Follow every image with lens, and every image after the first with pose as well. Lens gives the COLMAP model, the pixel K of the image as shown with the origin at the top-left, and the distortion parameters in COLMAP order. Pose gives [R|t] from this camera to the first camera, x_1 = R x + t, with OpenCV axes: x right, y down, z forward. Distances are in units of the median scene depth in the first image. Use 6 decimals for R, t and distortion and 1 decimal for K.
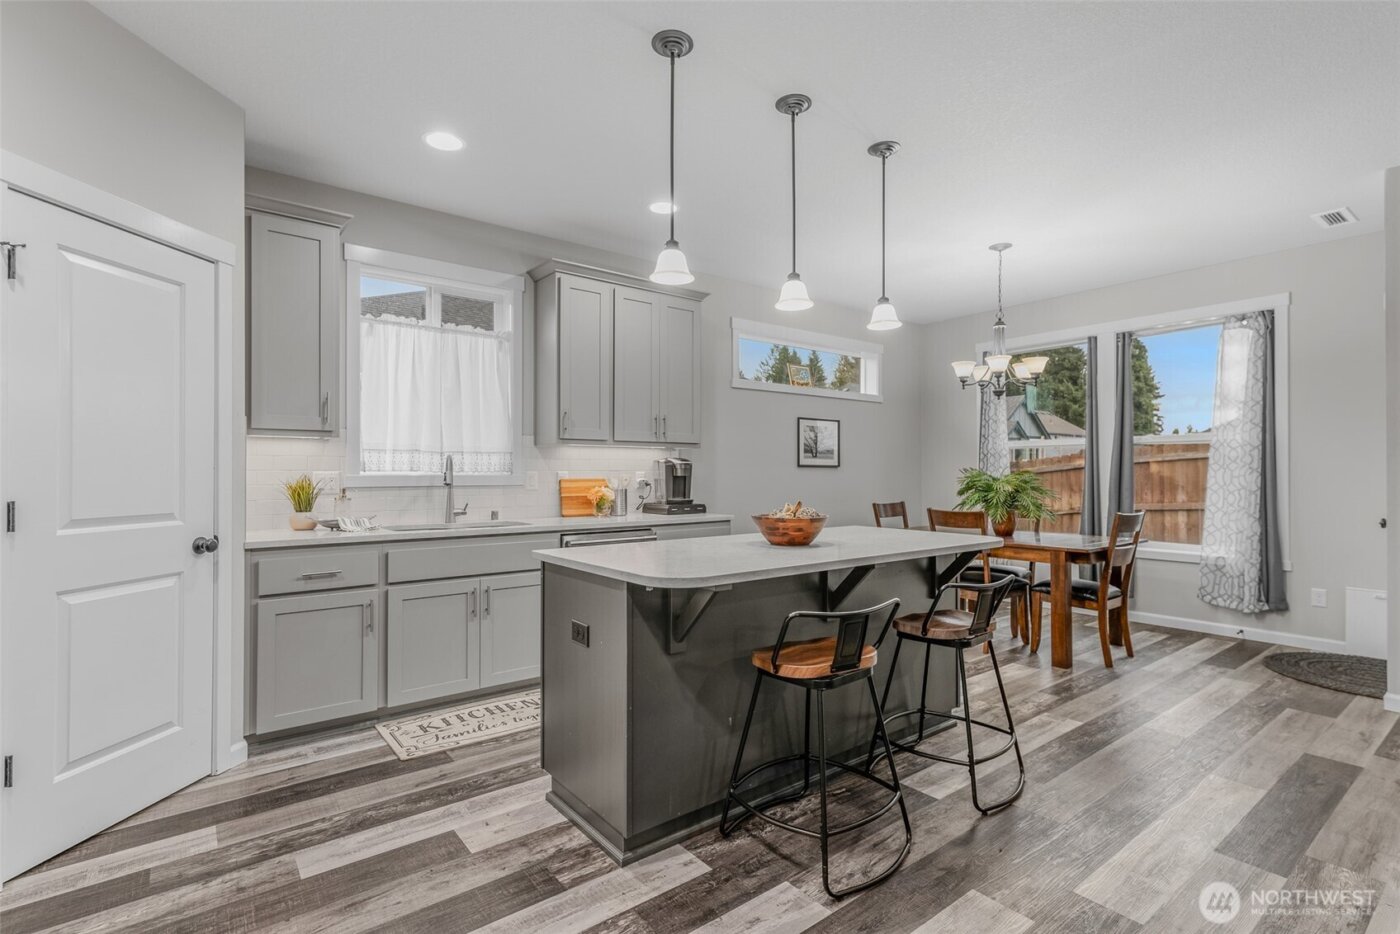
lens RADIAL K [[669.7, 0, 709.0], [0, 669.7, 469.7], [0, 0, 1]] dist [0.010707, -0.000464]
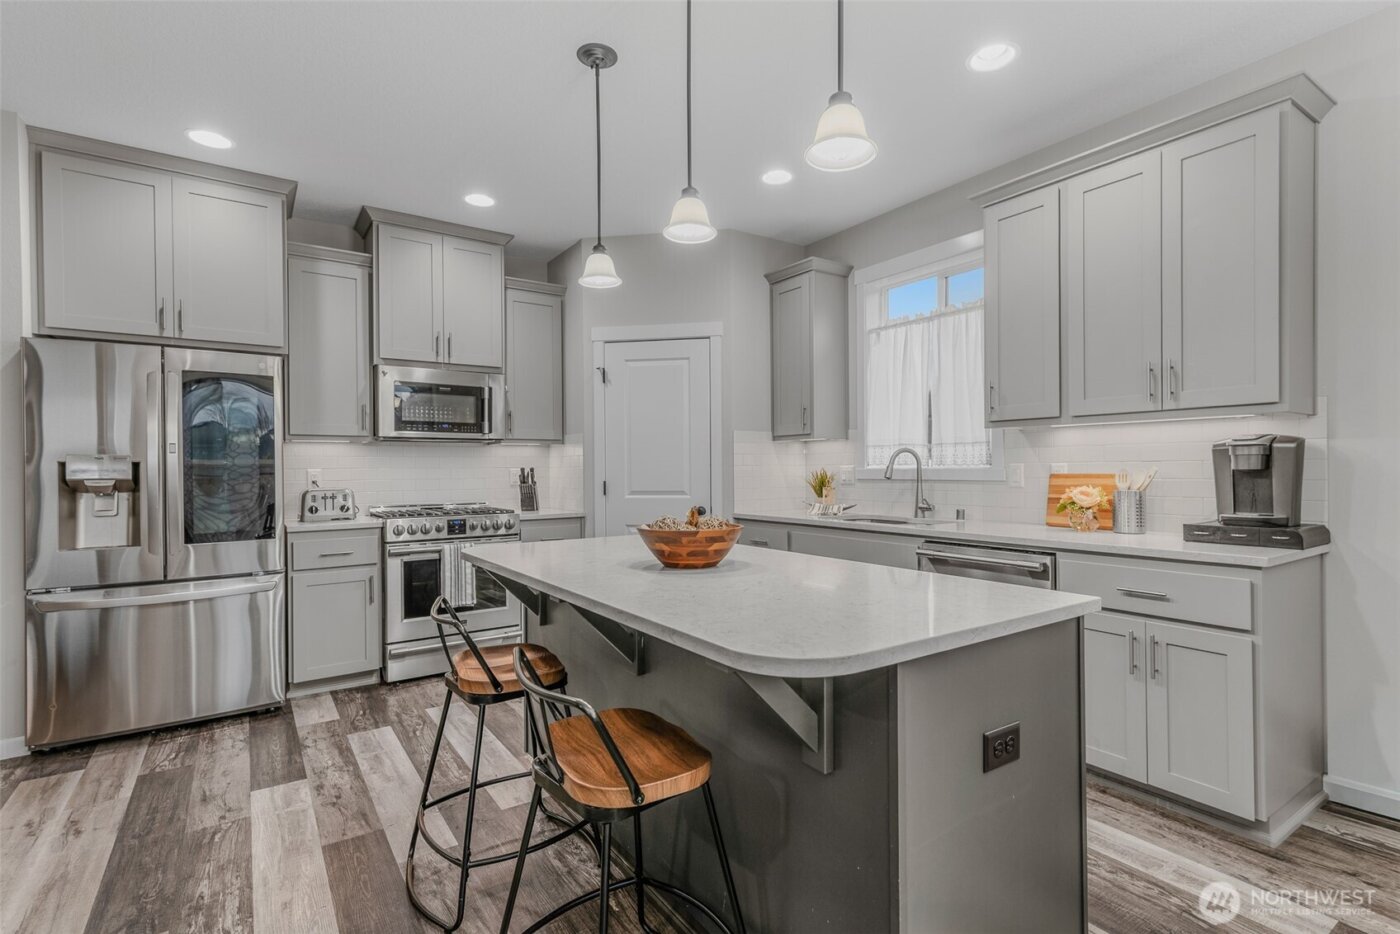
lens RADIAL K [[669.7, 0, 709.0], [0, 669.7, 469.7], [0, 0, 1]] dist [0.010707, -0.000464]
pose [[-0.066211, 0.002961, -0.997801, 0.533510], [0.011298, 0.999934, 0.002217, 0.003403], [0.997742, -0.011127, -0.066240, 0.676197]]
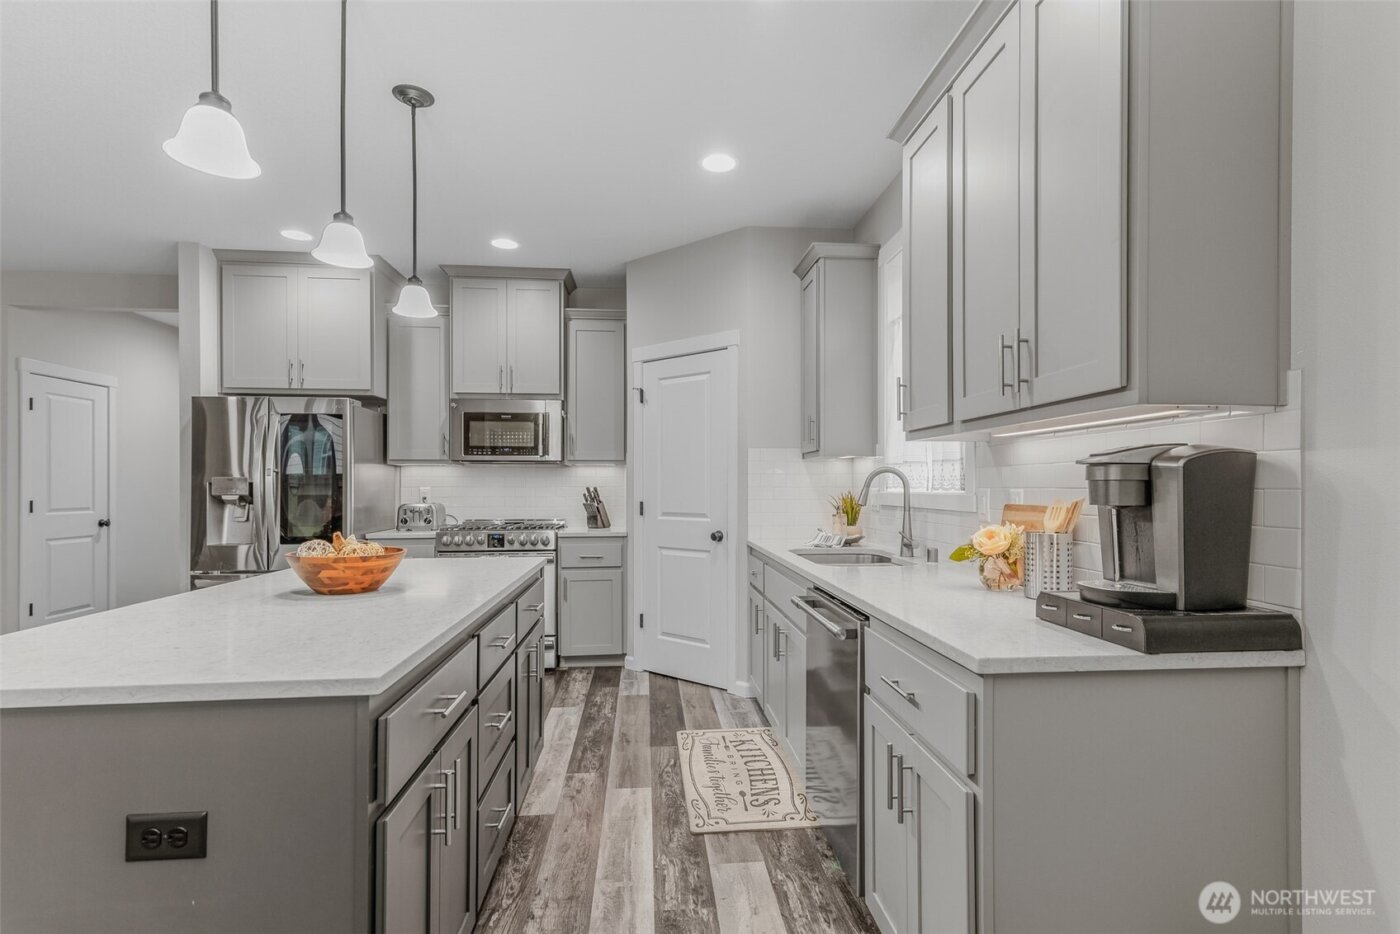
lens RADIAL K [[672.6, 0, 711.1], [0, 672.6, 487.4], [0, 0, 1]] dist [0.001478, -0.000401]
pose [[-0.541321, 0.002698, -0.840812, 0.327949], [0.004511, 0.999990, 0.000304, 0.000015], [0.840804, -0.003628, -0.541328, 1.087886]]
